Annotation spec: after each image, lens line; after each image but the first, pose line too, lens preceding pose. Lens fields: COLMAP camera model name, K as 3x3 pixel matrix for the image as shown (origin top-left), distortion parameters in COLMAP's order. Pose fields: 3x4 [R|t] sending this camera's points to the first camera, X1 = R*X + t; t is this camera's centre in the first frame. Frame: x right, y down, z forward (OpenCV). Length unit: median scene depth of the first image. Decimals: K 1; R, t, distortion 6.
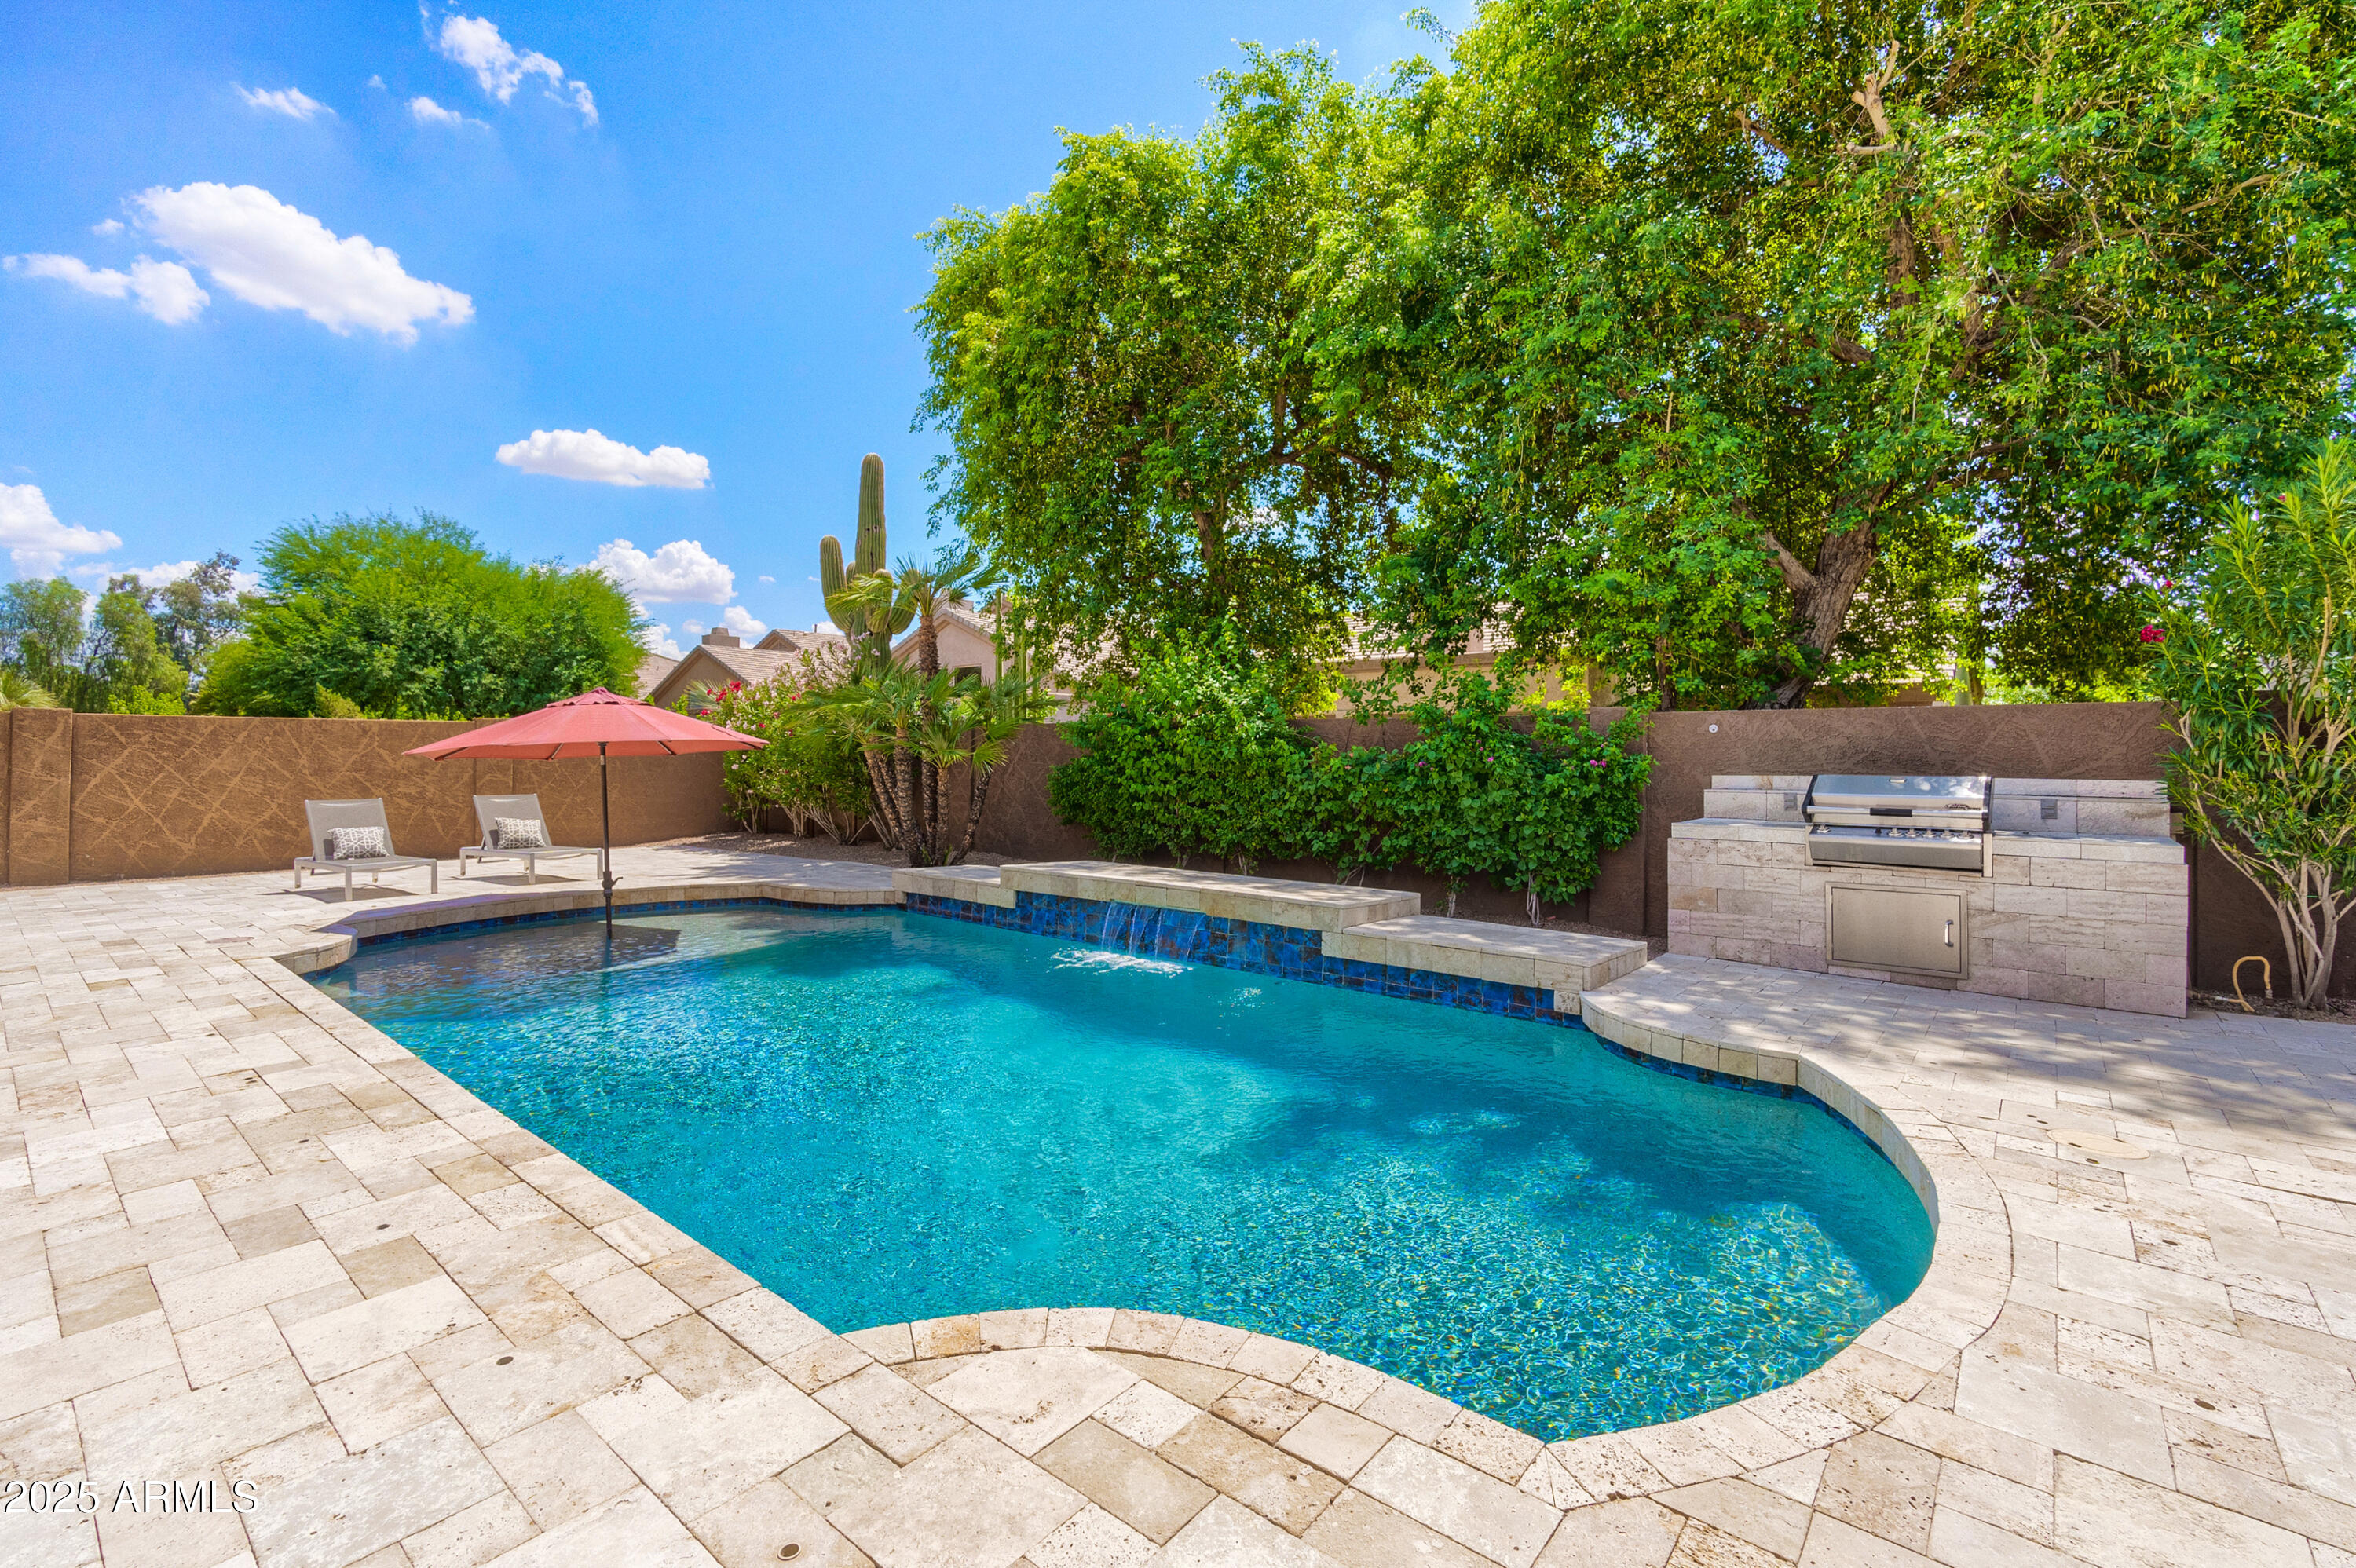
lens RADIAL K [[1074.2, 0, 1117.1], [0, 1074.2, 709.5], [0, 0, 1]] dist [-0.003805, -0.001550]
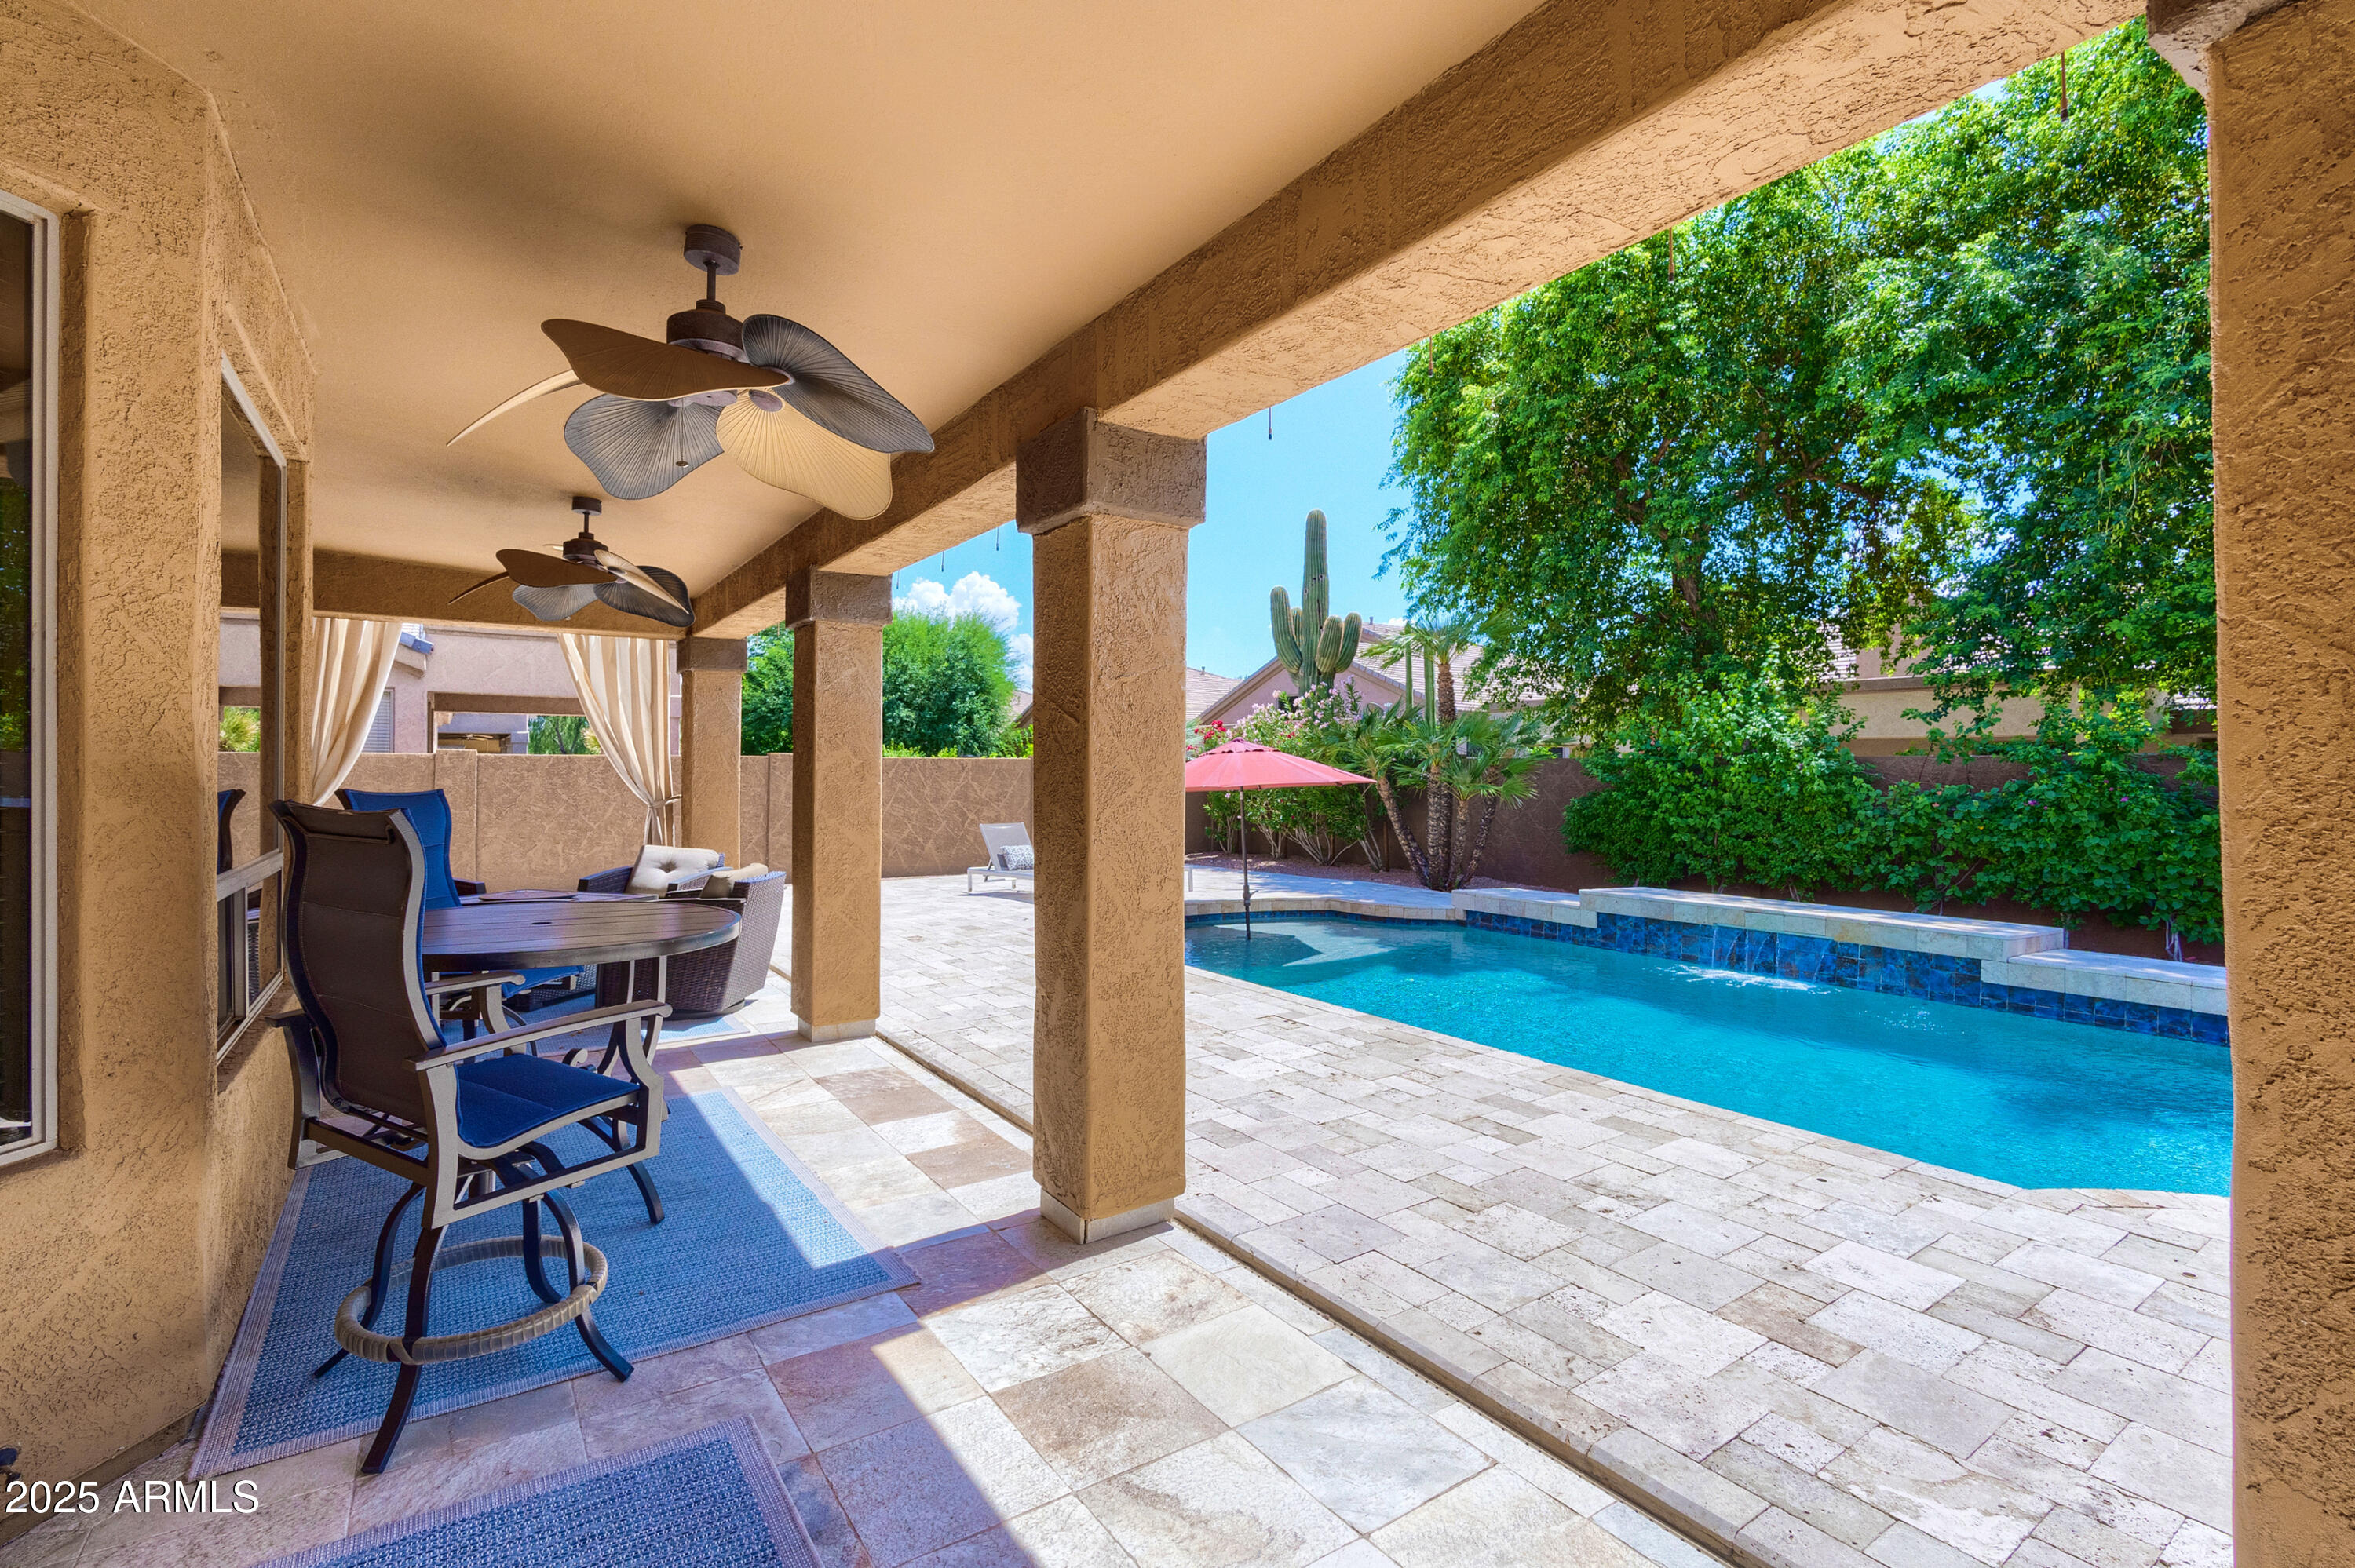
lens RADIAL K [[1073.7, 0, 1076.2], [0, 1073.7, 723.6], [0, 0, 1]] dist [-0.003805, -0.001550]
pose [[0.958887, -0.013221, -0.283481, -0.282973], [0.011998, 0.999910, -0.006049, -0.027826], [0.283535, 0.002399, 0.958959, -0.224432]]
